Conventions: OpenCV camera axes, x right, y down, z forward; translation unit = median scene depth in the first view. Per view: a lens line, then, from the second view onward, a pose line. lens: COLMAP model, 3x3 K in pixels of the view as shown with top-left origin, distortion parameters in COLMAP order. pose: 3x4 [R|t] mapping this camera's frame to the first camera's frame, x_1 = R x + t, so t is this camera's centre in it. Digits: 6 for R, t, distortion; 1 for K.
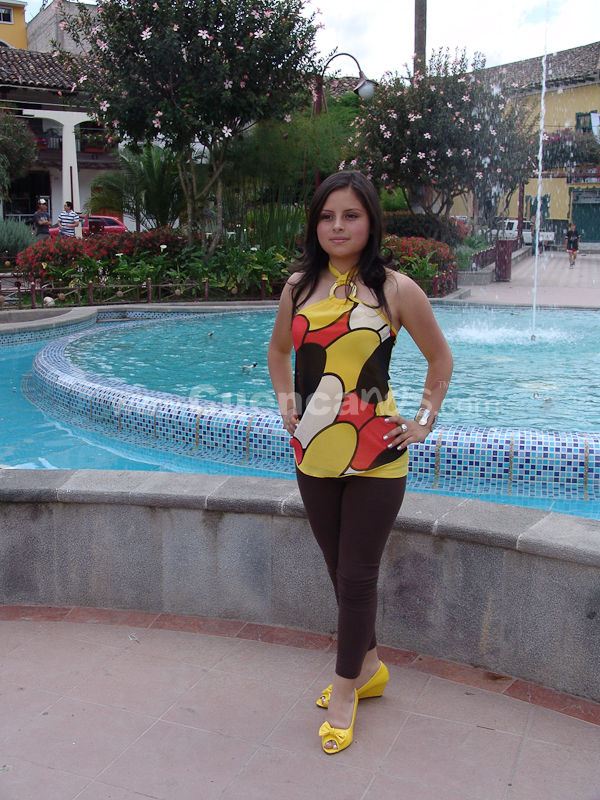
lens RADIAL K [[955.6, 0, 302.8], [0, 955.6, 382.1], [0, 0, 1]] dist [-0.009609, 0.000000]
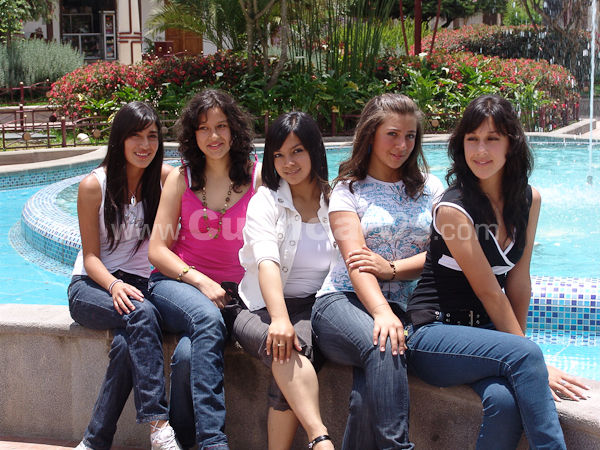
lens RADIAL K [[1215.4, 0, 300.7], [0, 1215.4, 222.8], [0, 0, 1]] dist [0.047063, 0.000000]
pose [[0.992030, 0.005777, -0.125870, 0.072029], [-0.007371, 0.999898, -0.012202, 0.004797], [0.125786, 0.013033, 0.991972, -0.080281]]
